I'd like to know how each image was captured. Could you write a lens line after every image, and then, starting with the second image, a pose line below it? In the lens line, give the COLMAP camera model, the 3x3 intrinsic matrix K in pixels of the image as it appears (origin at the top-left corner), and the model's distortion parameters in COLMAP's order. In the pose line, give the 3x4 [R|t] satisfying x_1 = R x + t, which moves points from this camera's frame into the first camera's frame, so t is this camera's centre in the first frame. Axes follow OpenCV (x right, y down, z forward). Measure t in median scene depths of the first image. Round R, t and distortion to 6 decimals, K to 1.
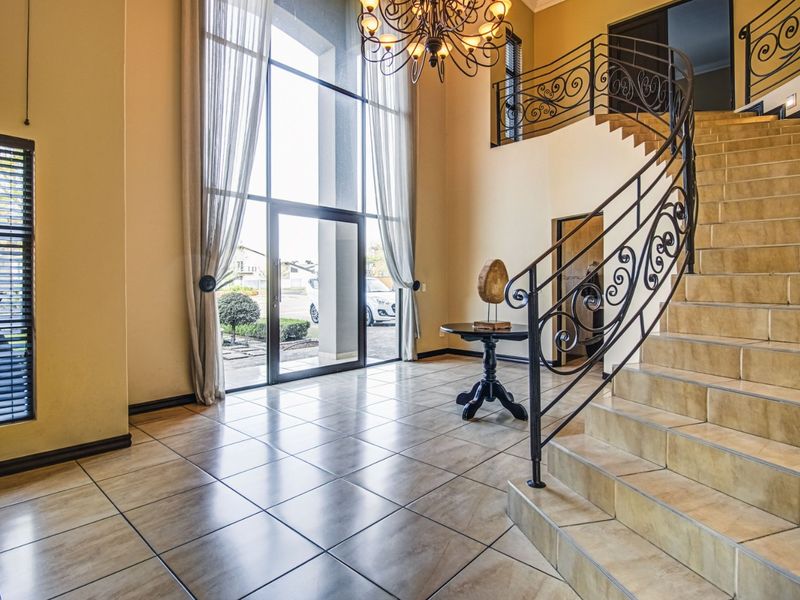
lens RADIAL K [[440.0, 0, 399.7], [0, 440.0, 280.5], [0, 0, 1]] dist [-0.003808, -0.001388]
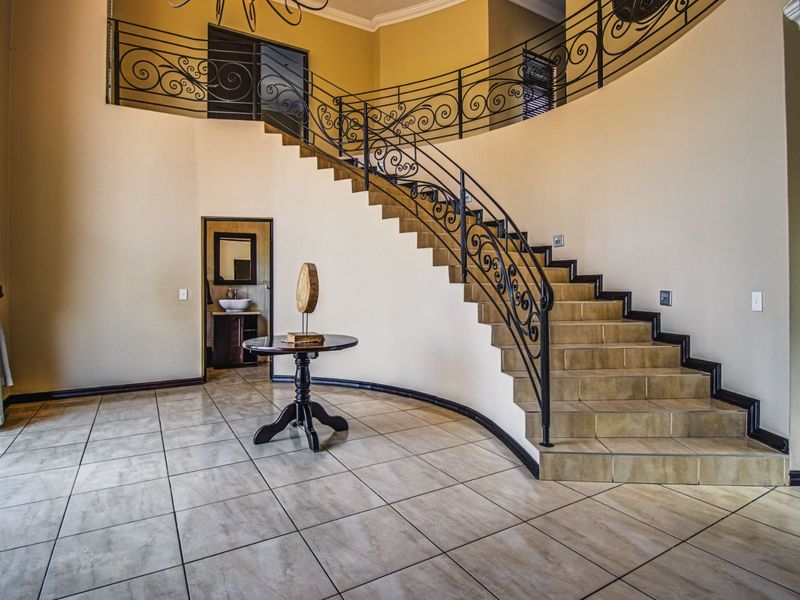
lens RADIAL K [[440.9, 0, 404.7], [0, 440.9, 279.4], [0, 0, 1]] dist [-0.022984, -0.000669]
pose [[0.295271, 0.026312, 0.955051, -0.449599], [-0.005162, 0.999650, -0.025945, 0.008272], [-0.955399, 0.002731, 0.295304, 0.441437]]
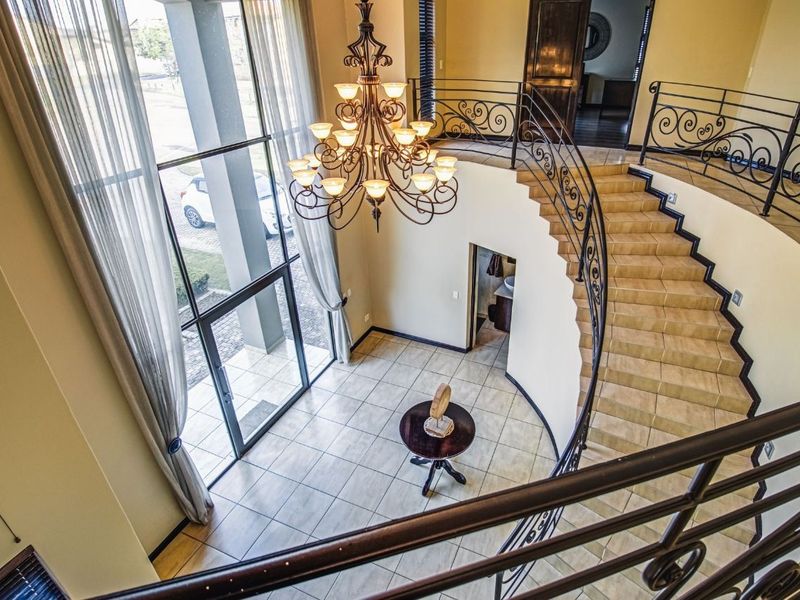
lens RADIAL K [[444.8, 0, 402.9], [0, 444.8, 285.5], [0, 0, 1]] dist [-0.005022, -0.001815]
pose [[0.965040, -0.146905, 0.217062, -0.070248], [0.033625, 0.890710, 0.453327, -0.677558], [-0.259936, -0.430180, 0.864511, 0.088921]]
